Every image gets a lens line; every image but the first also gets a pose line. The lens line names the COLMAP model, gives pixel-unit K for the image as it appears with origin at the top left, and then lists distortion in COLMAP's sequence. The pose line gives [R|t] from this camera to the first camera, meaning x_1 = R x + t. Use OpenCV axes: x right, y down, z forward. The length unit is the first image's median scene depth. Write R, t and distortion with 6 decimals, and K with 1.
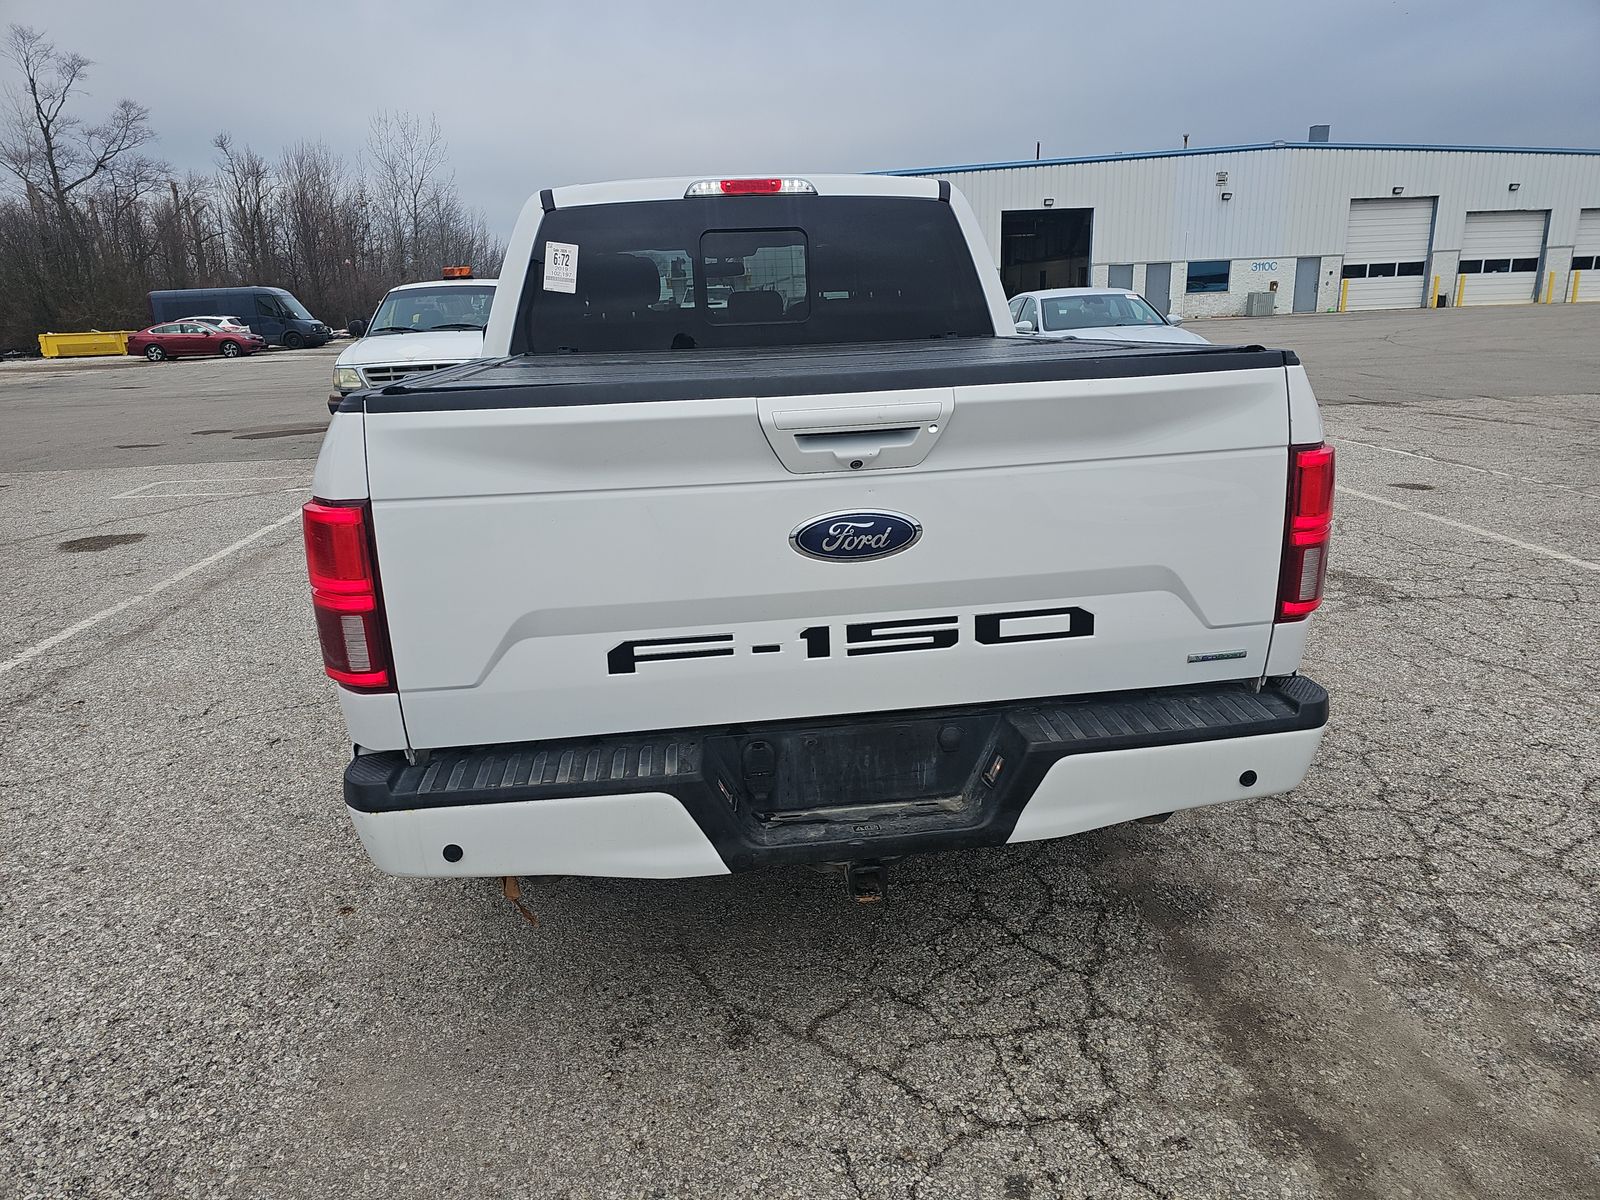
lens RADIAL K [[1034.3, 0, 808.4], [0, 1034.3, 598.7], [0, 0, 1]] dist [0.048155, -0.038265]
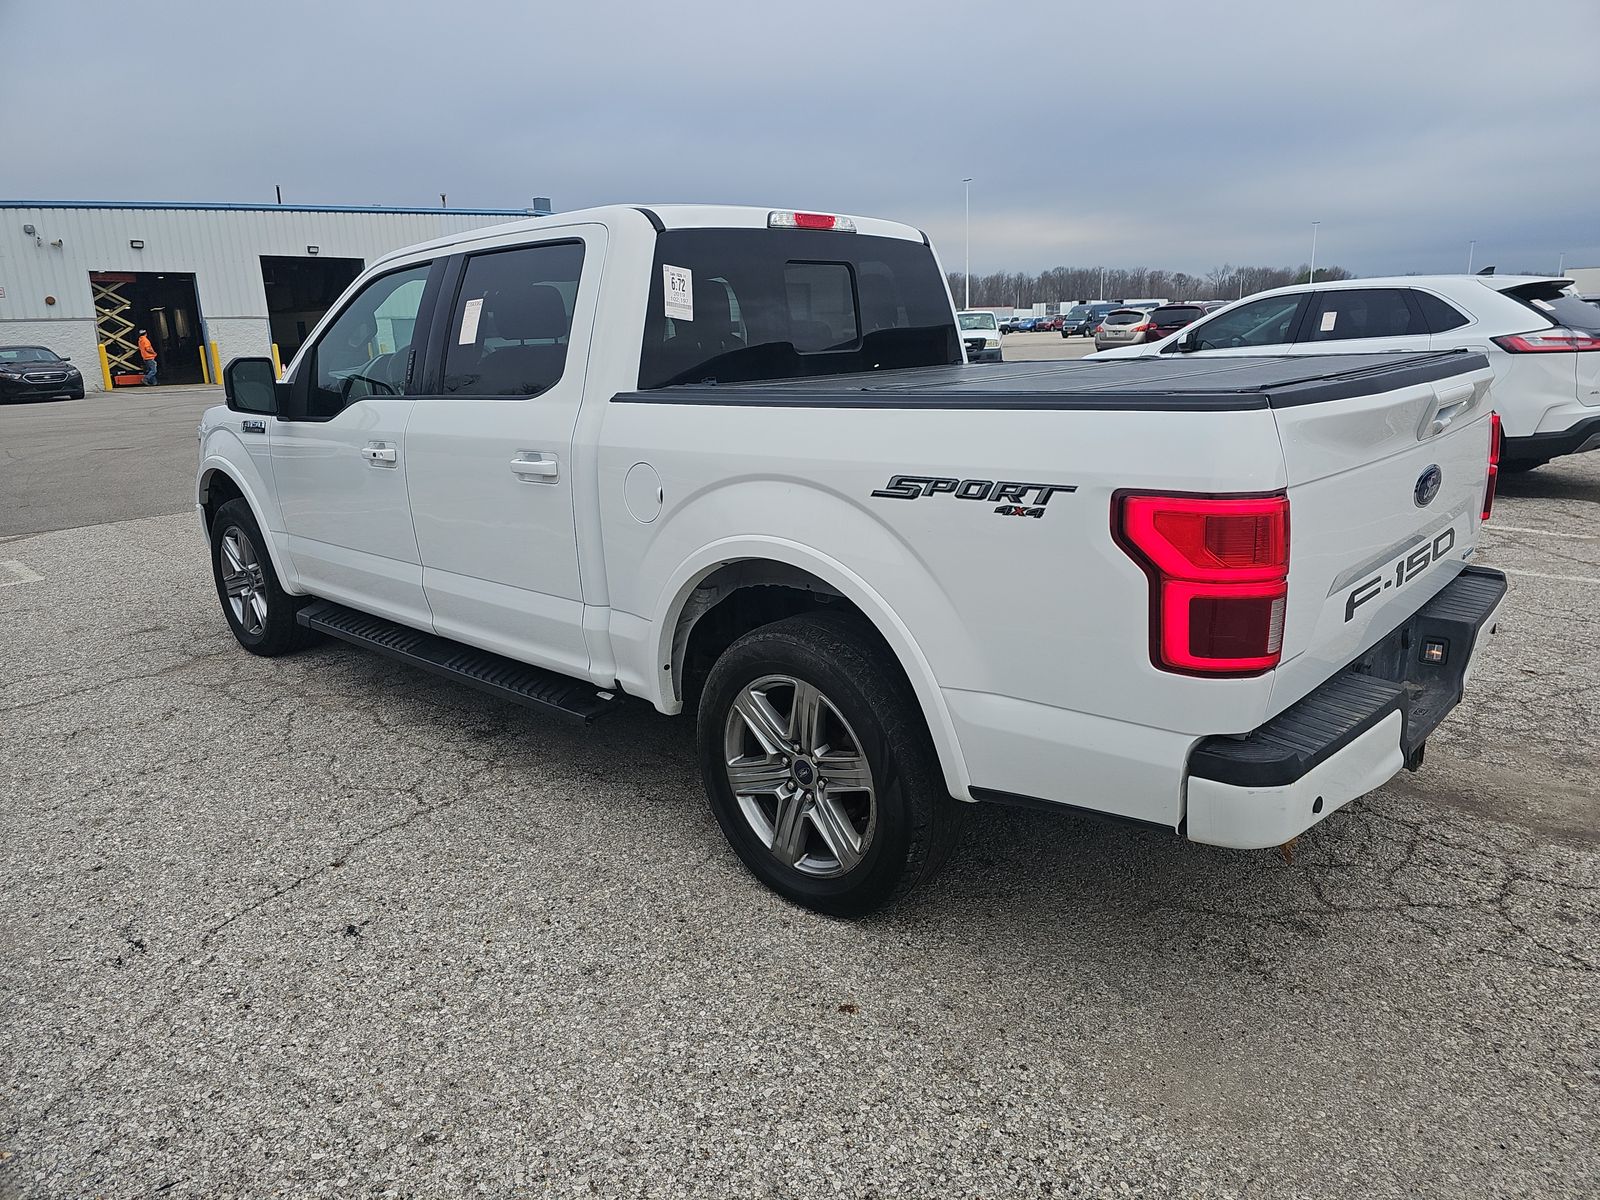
lens RADIAL K [[1044.6, 0, 813.3], [0, 1044.6, 580.6], [0, 0, 1]] dist [0.045616, -0.033921]
pose [[0.765659, -0.140416, 0.627734, -0.763355], [0.182564, 0.983190, -0.002751, -0.043732], [-0.616795, 0.116708, 0.778423, 0.234160]]
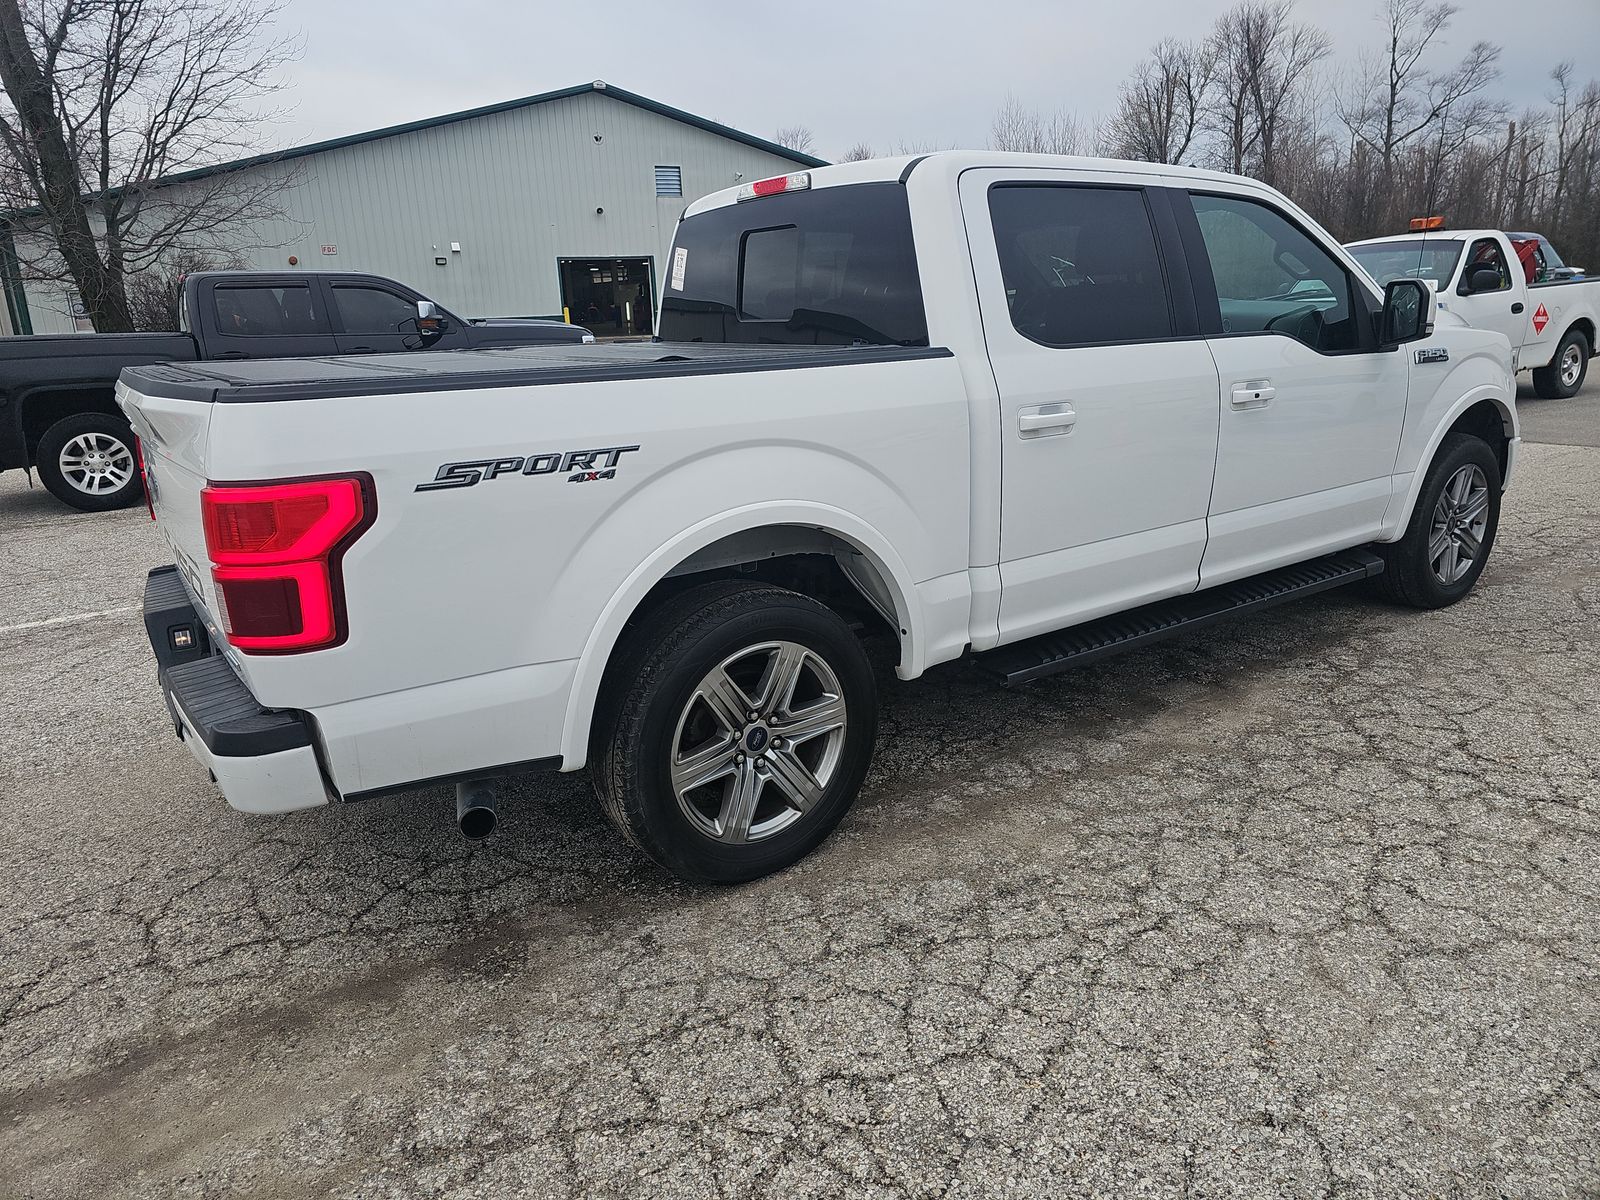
lens RADIAL K [[1034.3, 0, 808.4], [0, 1034.3, 598.7], [0, 0, 1]] dist [0.048155, -0.038265]
pose [[0.473485, 0.262810, -0.840680, 0.928986], [-0.223397, 0.959071, 0.174000, -0.196646], [0.852001, 0.105419, 0.512817, 0.556974]]
